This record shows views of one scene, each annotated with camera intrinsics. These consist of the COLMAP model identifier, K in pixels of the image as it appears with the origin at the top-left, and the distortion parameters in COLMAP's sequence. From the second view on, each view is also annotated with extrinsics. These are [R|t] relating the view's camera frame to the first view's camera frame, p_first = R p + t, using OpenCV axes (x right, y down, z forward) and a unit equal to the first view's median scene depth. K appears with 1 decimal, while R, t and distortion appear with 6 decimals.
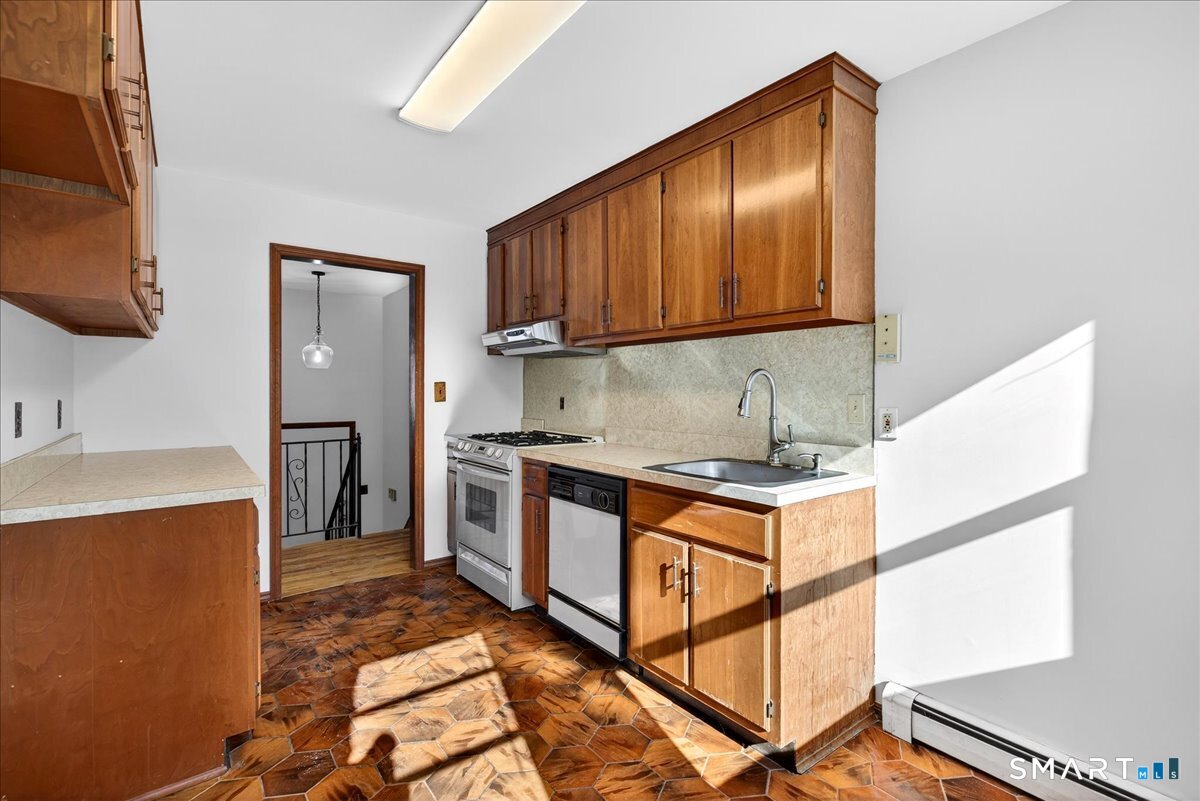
lens RADIAL K [[551.2, 0, 609.8], [0, 551.2, 394.7], [0, 0, 1]] dist [0.002352, -0.000070]
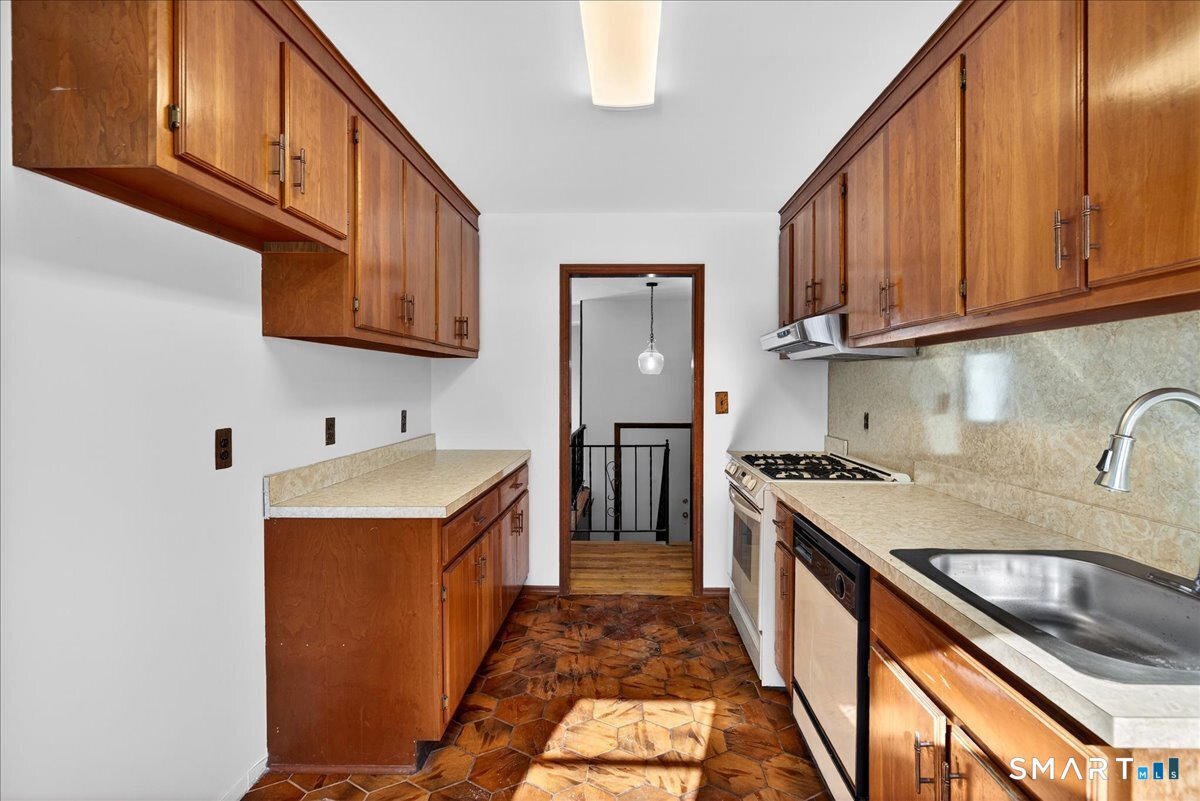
lens RADIAL K [[546.6, 0, 610.5], [0, 546.6, 389.4], [0, 0, 1]] dist [0.001204, -0.000217]
pose [[0.767196, 0.004158, -0.641399, 0.171950], [-0.004514, 0.999989, 0.001084, -0.037077], [0.641397, 0.002064, 0.767207, 0.281309]]
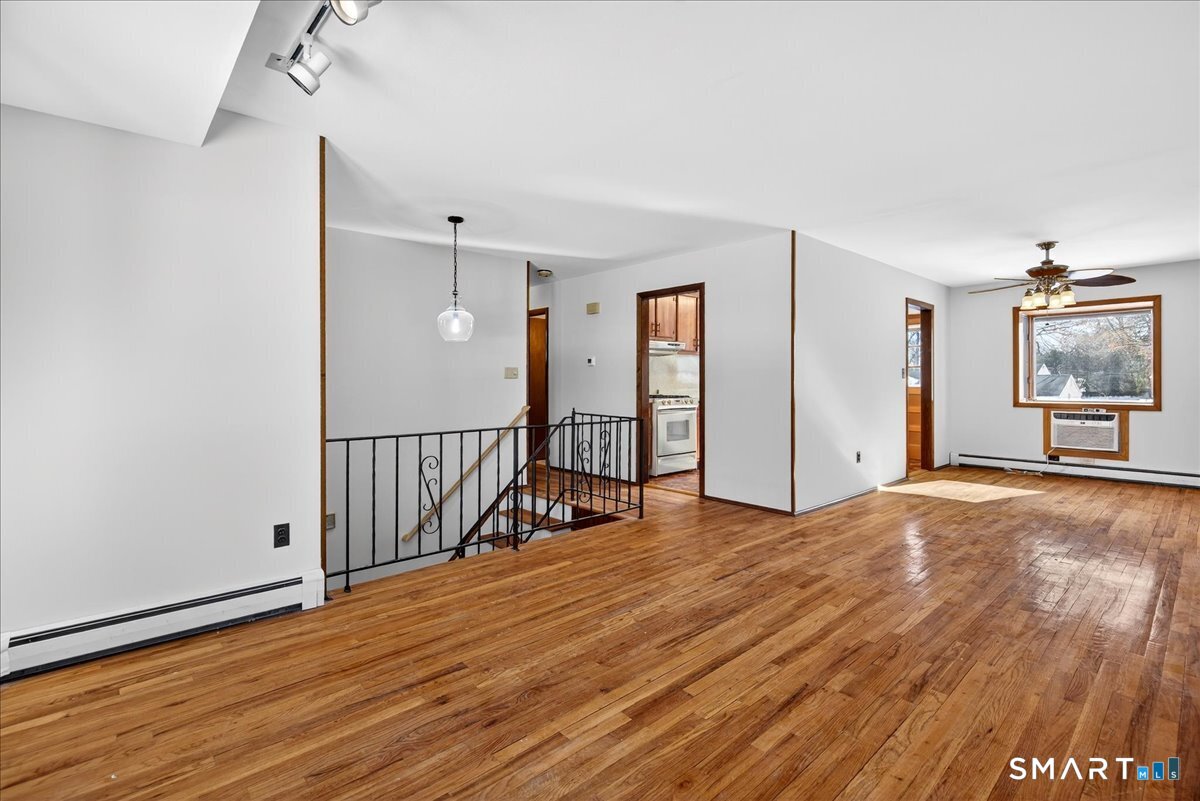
lens RADIAL K [[553.9, 0, 607.3], [0, 553.9, 375.8], [0, 0, 1]] dist [-0.002040, -0.000403]
pose [[-0.077420, 0.002343, 0.996996, -2.670139], [0.008643, 0.999961, -0.001678, 0.010666], [-0.996961, 0.008487, -0.077437, 1.700383]]
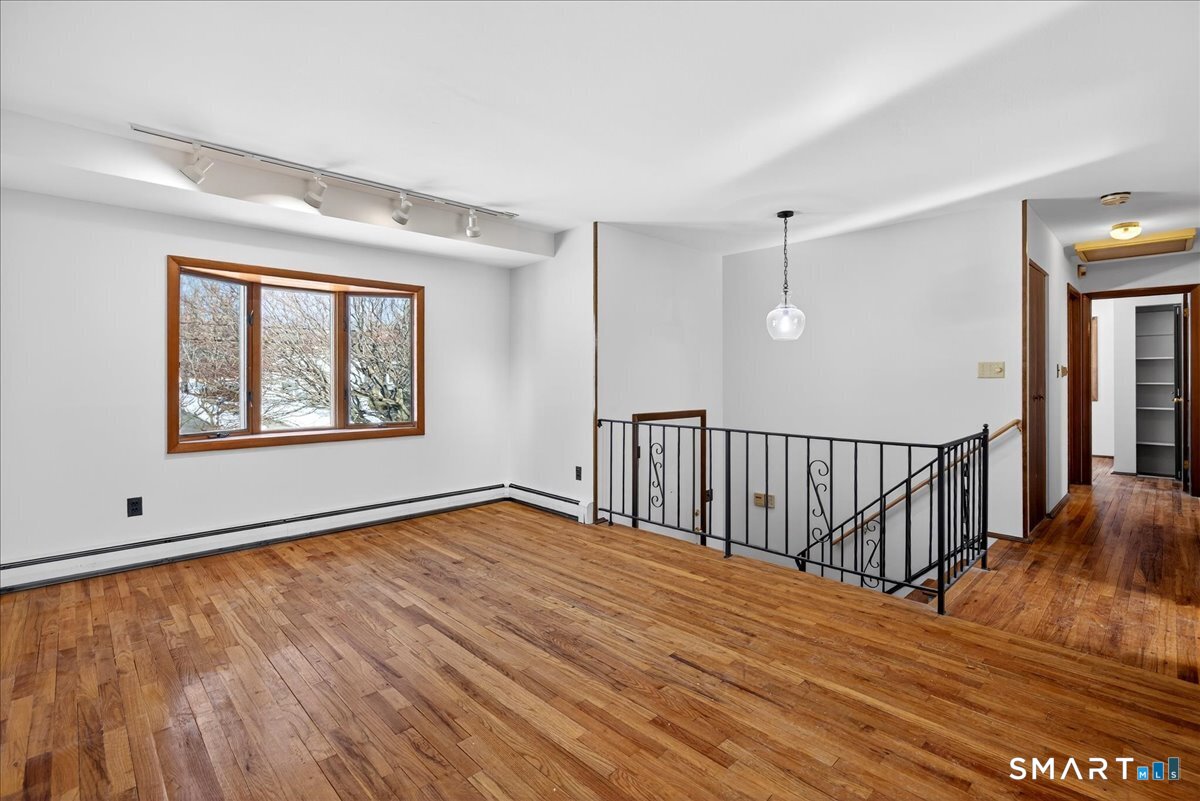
lens RADIAL K [[553.9, 0, 607.3], [0, 553.9, 375.8], [0, 0, 1]] dist [-0.002040, -0.000403]
pose [[0.993820, -0.003052, 0.110960, -1.719952], [0.004089, 0.999950, -0.009118, 0.016496], [-0.110927, 0.009515, 0.993783, 0.547328]]
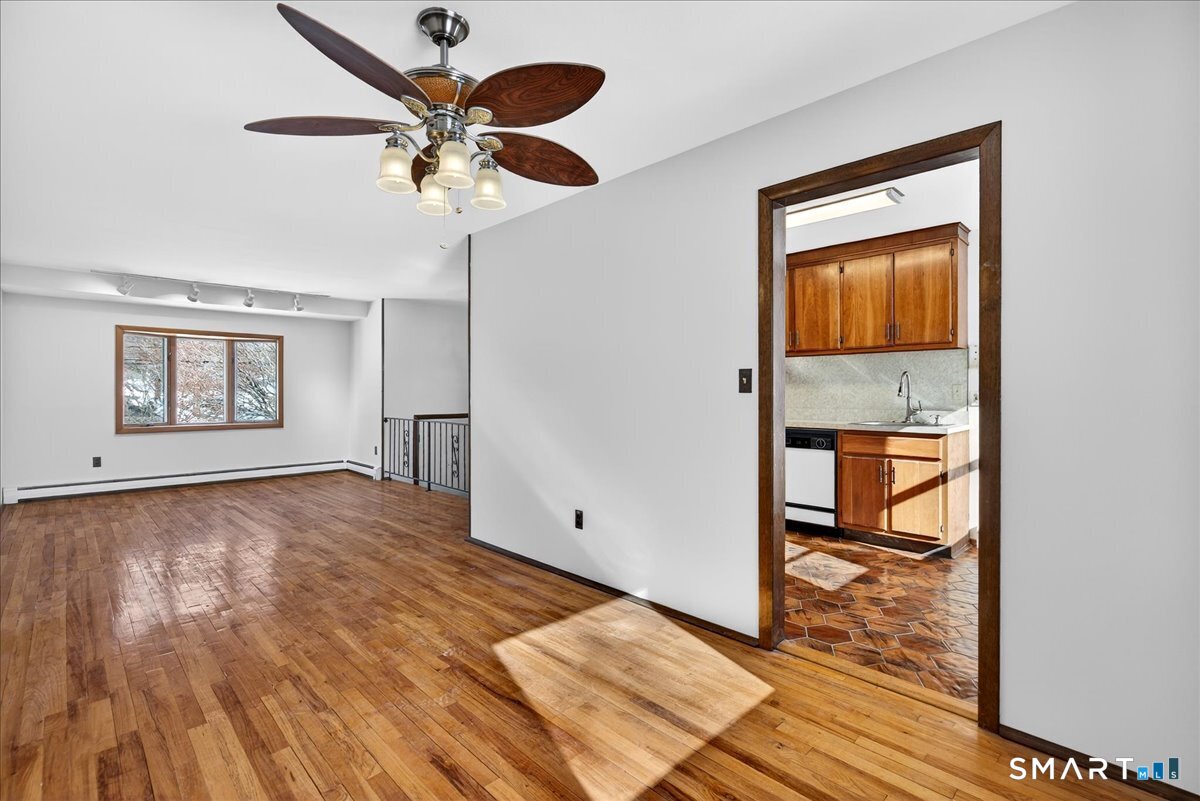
lens RADIAL K [[551.2, 0, 609.8], [0, 551.2, 394.7], [0, 0, 1]] dist [0.002352, -0.000070]
pose [[0.992330, -0.003981, 0.123557, -0.810032], [0.004155, 0.999991, -0.001150, 0.025478], [-0.123551, 0.001655, 0.992337, -0.632049]]
